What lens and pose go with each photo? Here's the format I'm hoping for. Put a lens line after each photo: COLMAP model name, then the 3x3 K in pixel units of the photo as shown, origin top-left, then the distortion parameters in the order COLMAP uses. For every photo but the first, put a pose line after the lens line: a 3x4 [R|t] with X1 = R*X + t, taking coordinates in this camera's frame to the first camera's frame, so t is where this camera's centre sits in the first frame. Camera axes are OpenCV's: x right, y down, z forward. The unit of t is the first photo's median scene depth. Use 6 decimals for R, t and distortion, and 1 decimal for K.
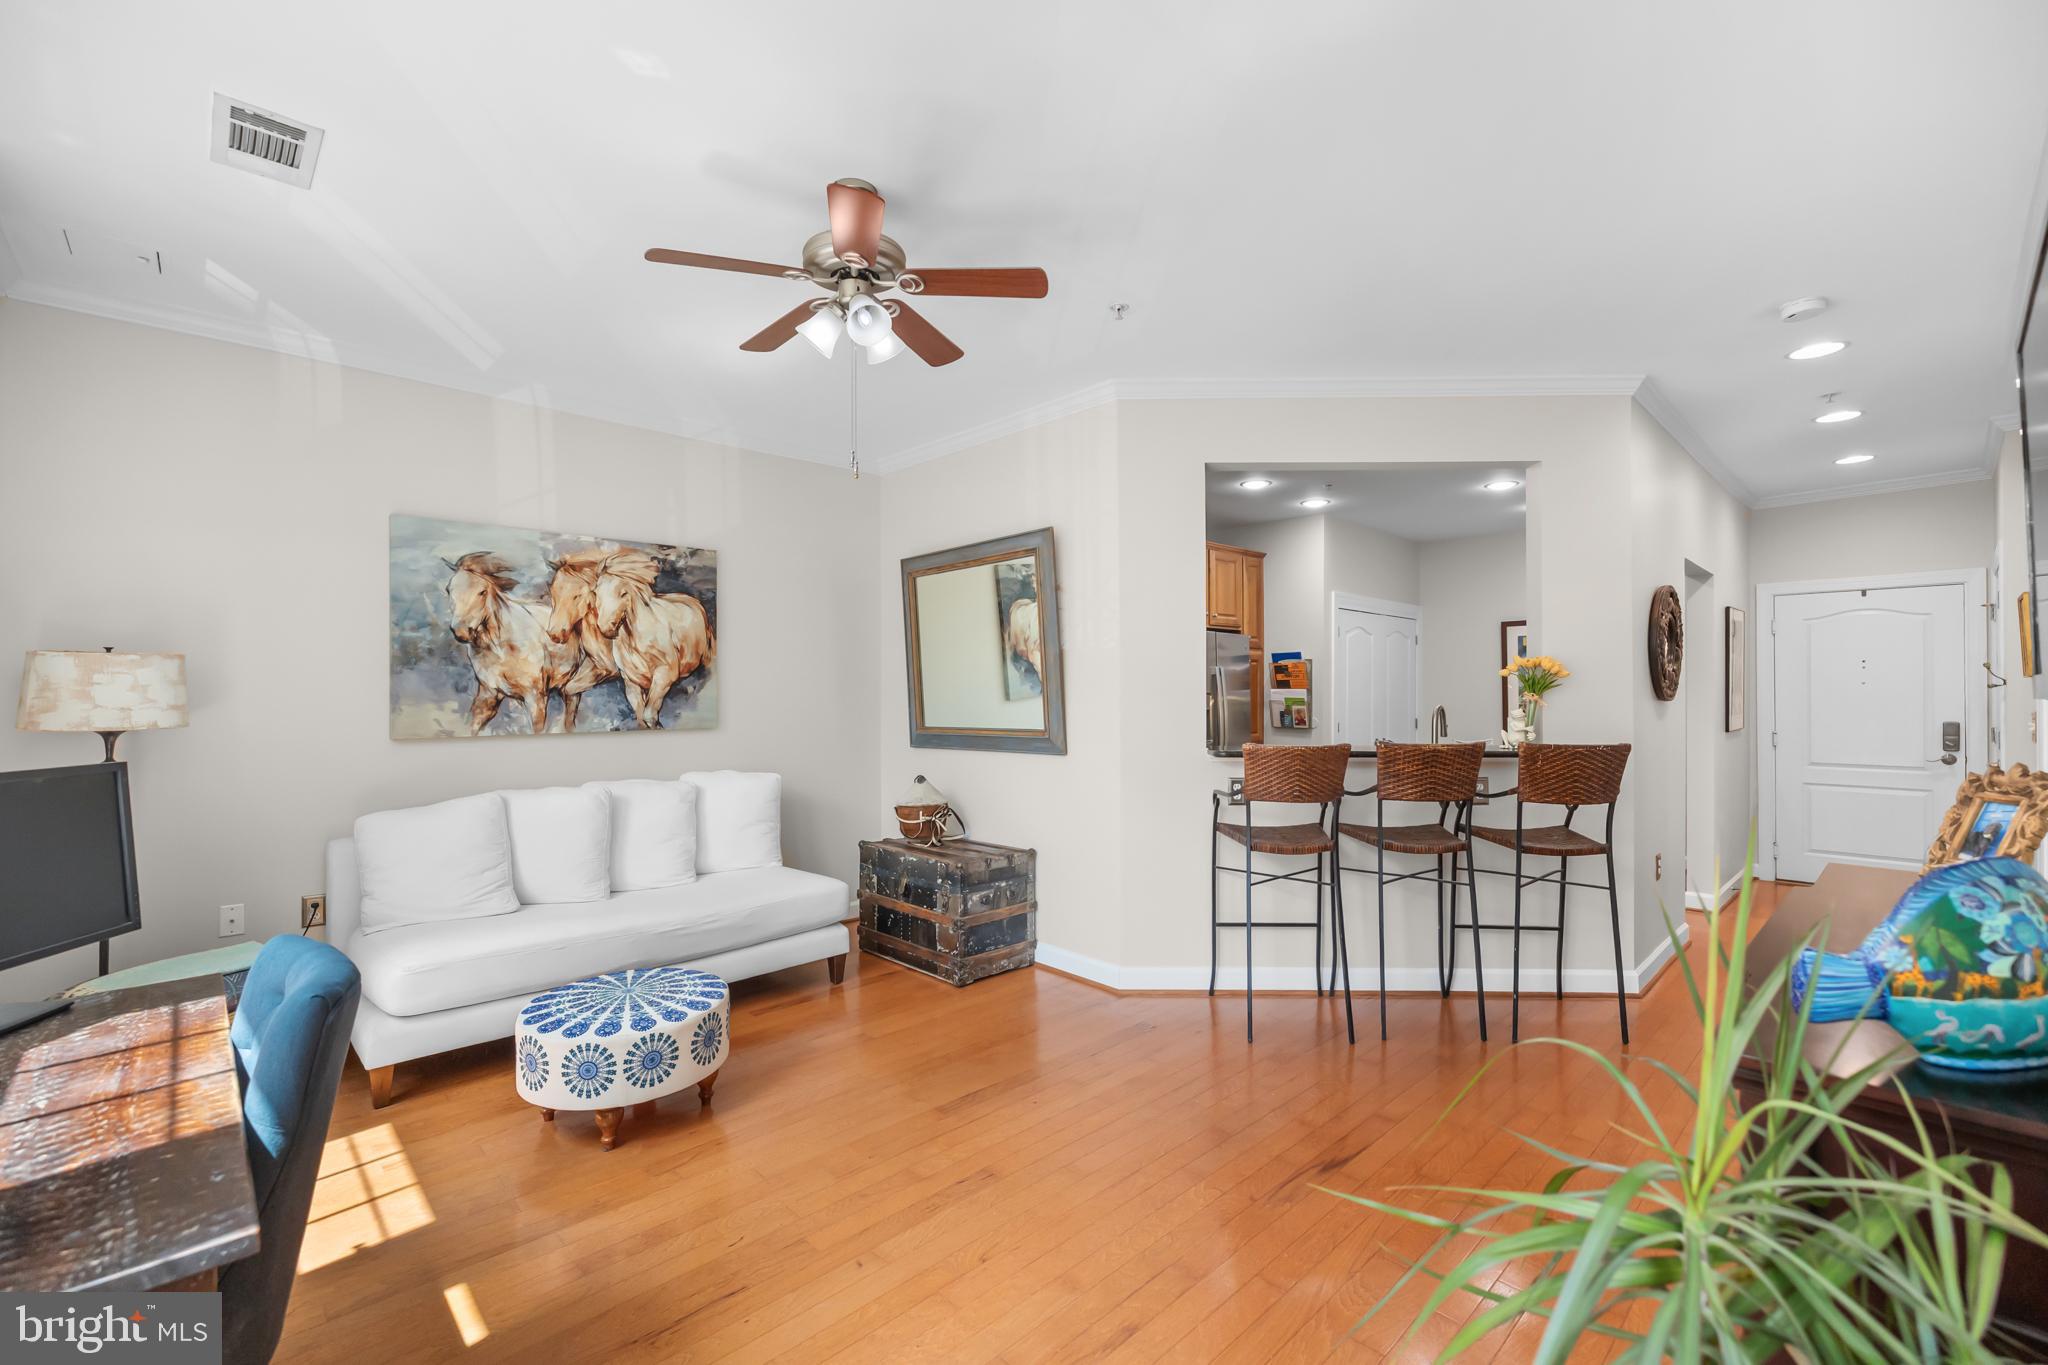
lens RADIAL K [[871.0, 0, 1019.3], [0, 871.0, 683.8], [0, 0, 1]] dist [0.000713, 0.000248]
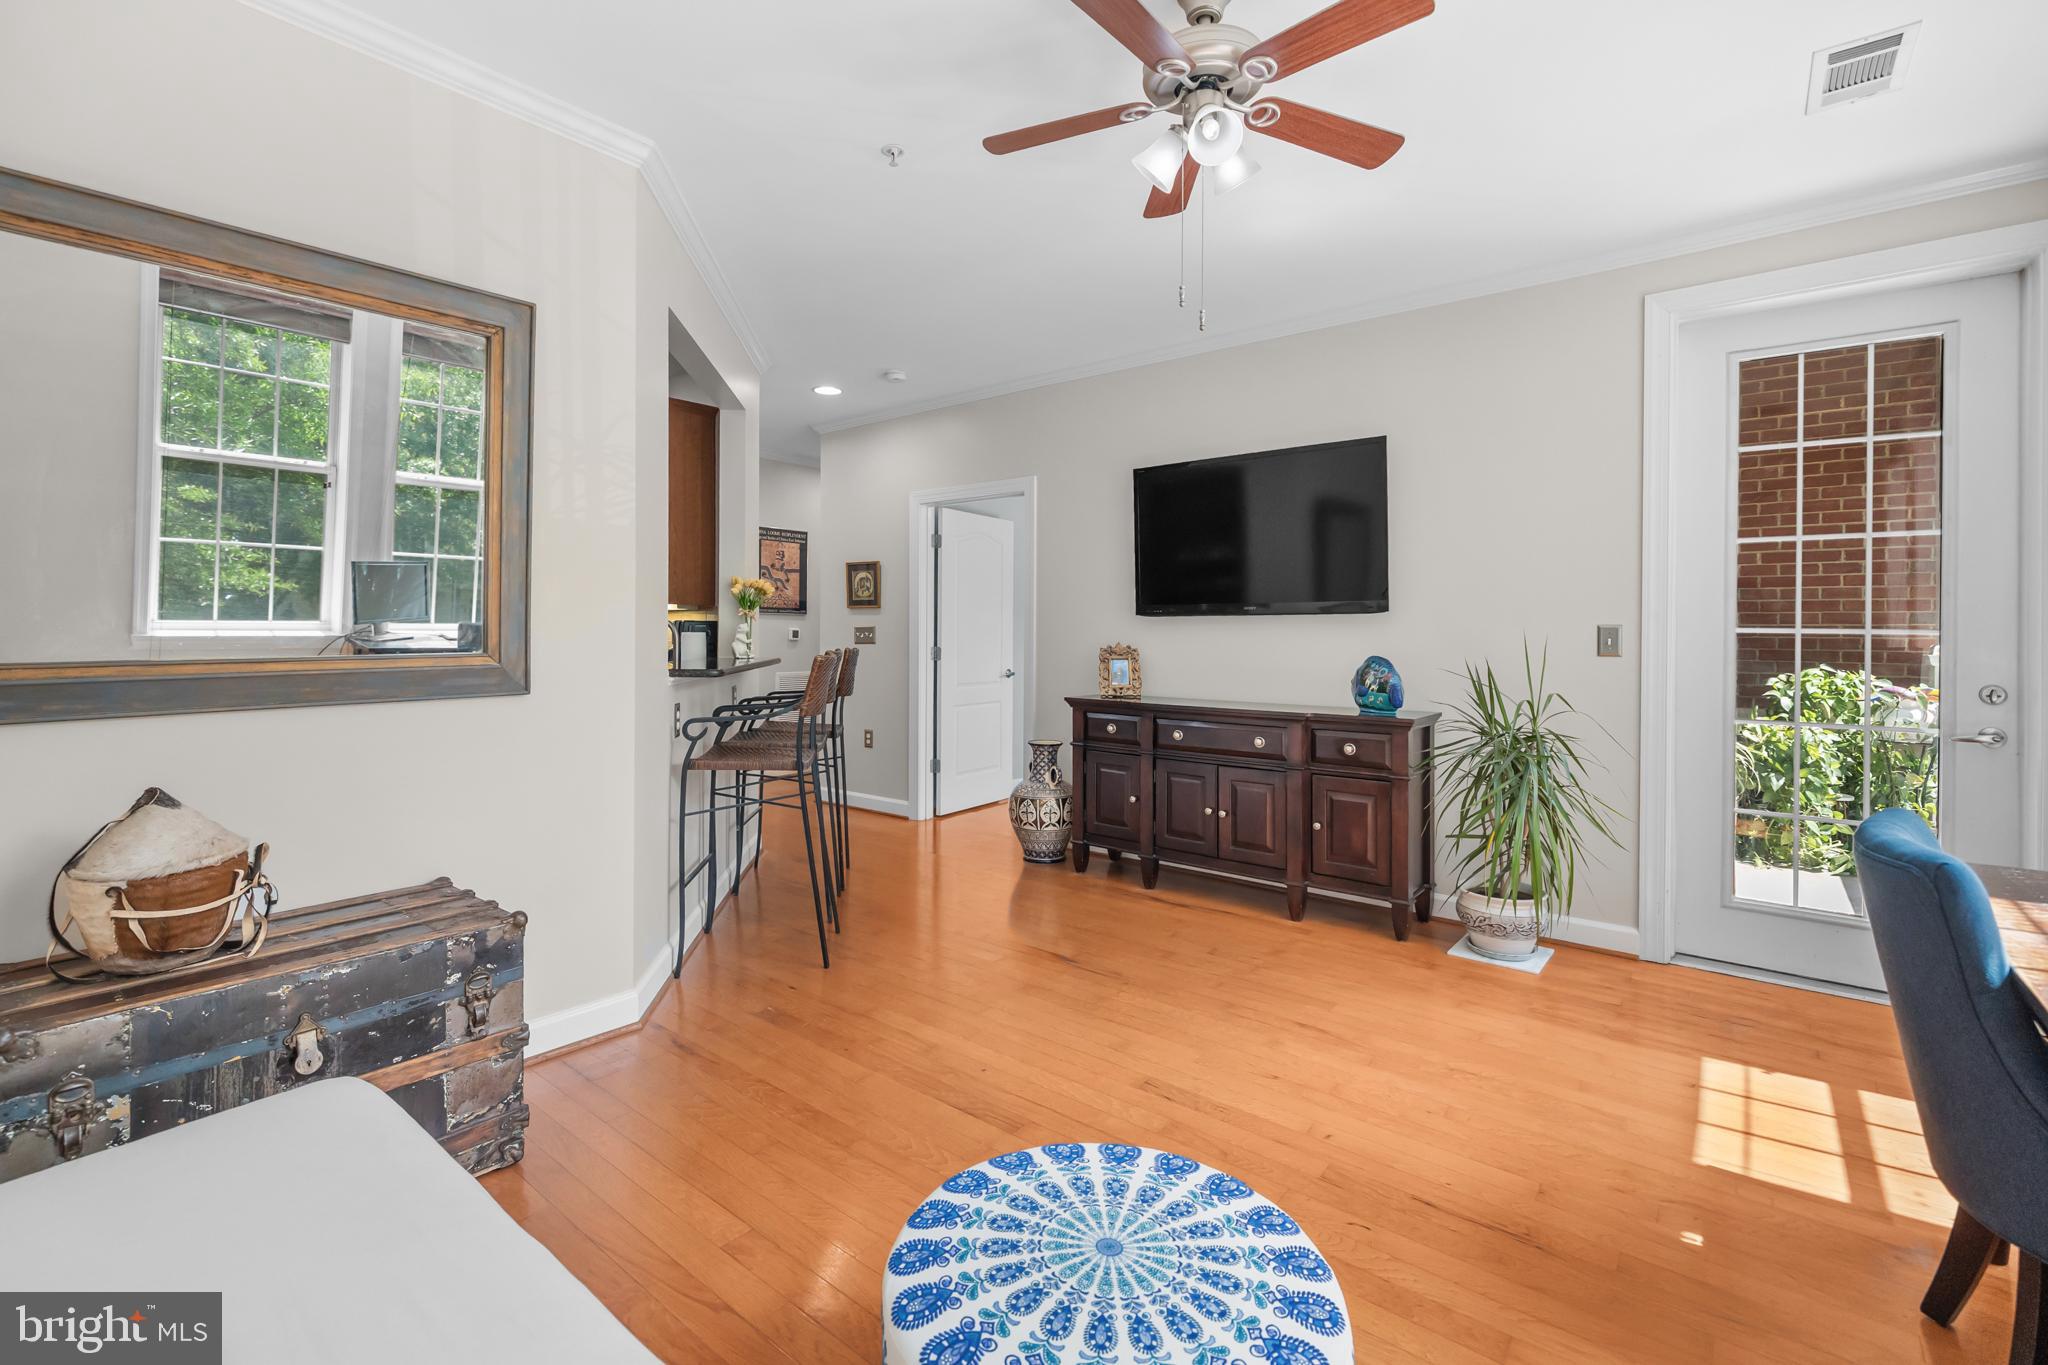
lens RADIAL K [[894.4, 0, 1017.6], [0, 894.4, 632.6], [0, 0, 1]] dist [0.001211, 0.000361]
pose [[-0.122287, 0.000905, 0.992494, -0.605901], [-0.018818, 0.999818, -0.003230, 0.035680], [-0.992316, -0.019071, -0.122248, 0.759350]]
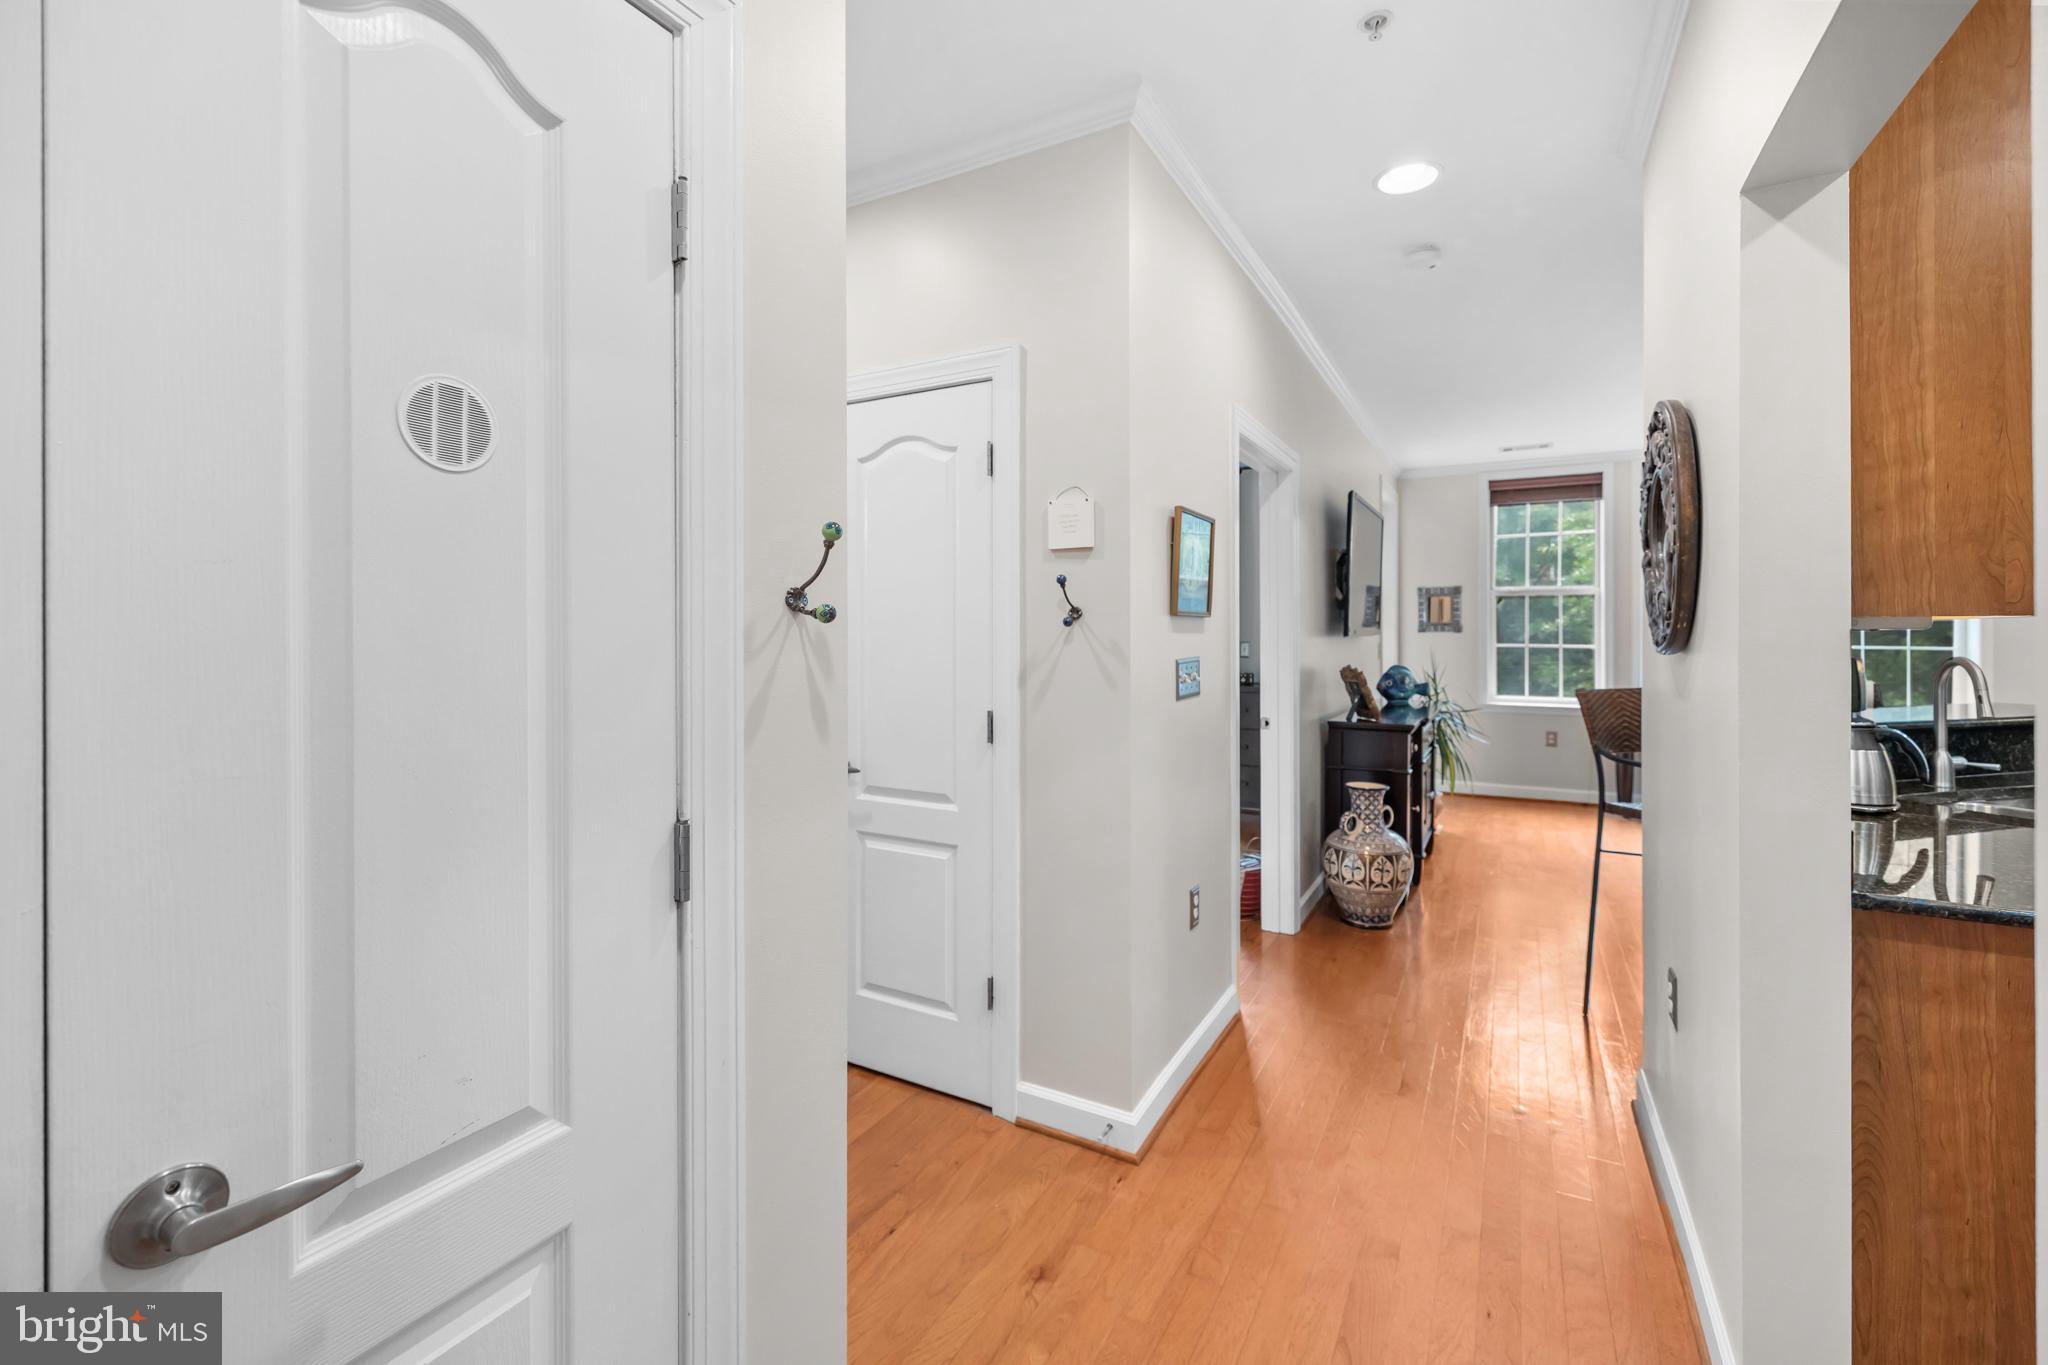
lens RADIAL K [[876.6, 0, 1021.8], [0, 876.6, 631.5], [0, 0, 1]] dist [0.001132, 0.000013]
pose [[-0.956886, 0.002026, -0.290457, 1.291860], [0.006141, 0.999893, -0.013256, 0.011849], [0.290399, -0.014468, -0.956796, 1.442717]]
